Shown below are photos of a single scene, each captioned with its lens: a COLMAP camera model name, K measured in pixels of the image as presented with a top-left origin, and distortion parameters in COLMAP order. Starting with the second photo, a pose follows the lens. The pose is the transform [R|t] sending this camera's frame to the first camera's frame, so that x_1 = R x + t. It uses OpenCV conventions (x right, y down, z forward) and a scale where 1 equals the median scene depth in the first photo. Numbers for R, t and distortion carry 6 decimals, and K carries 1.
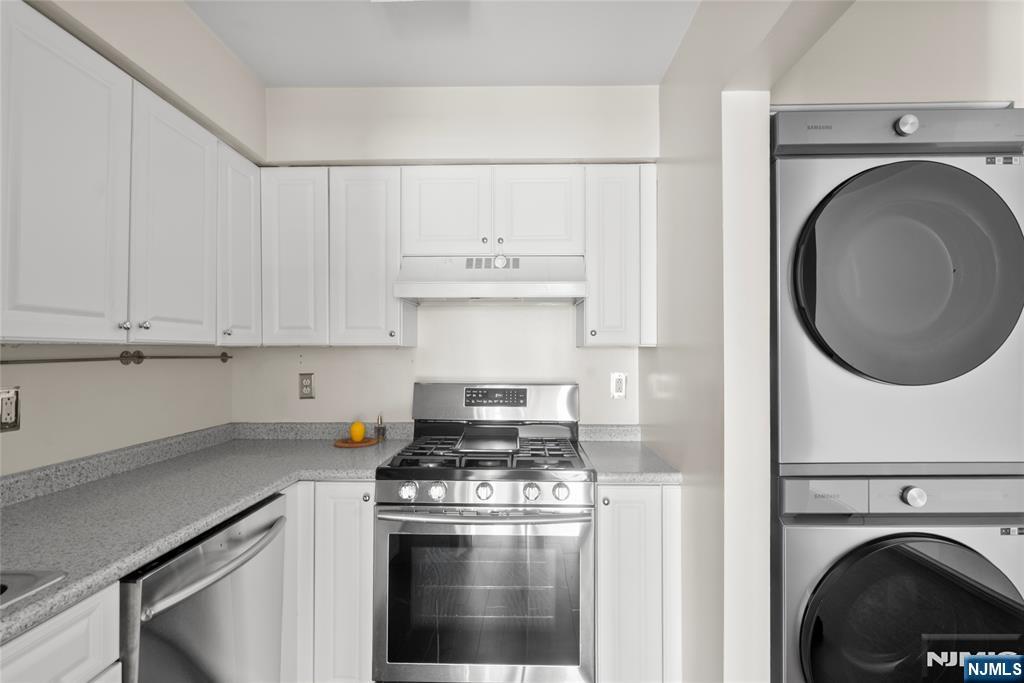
lens RADIAL K [[485.5, 0, 526.7], [0, 485.5, 350.0], [0, 0, 1]] dist [-0.000353, -0.000206]
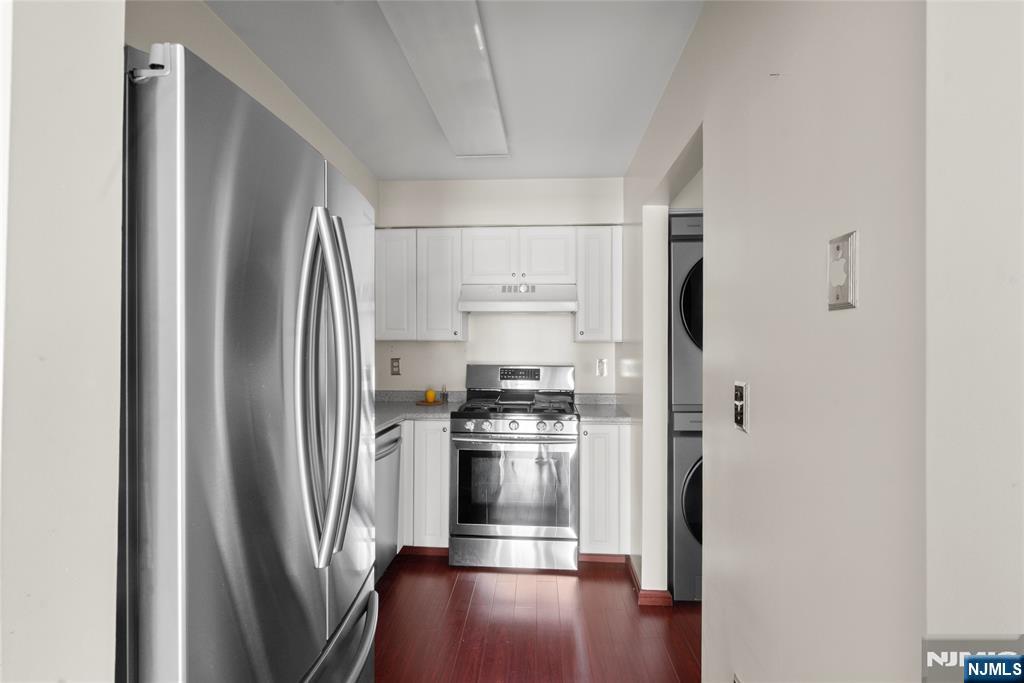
lens RADIAL K [[485.5, 0, 526.7], [0, 485.5, 350.0], [0, 0, 1]] dist [-0.000353, -0.000206]
pose [[0.999076, 0.004010, -0.042801, 0.025766], [-0.003444, 0.999906, 0.013286, 0.000272], [0.042850, -0.013127, 0.998995, -0.595983]]
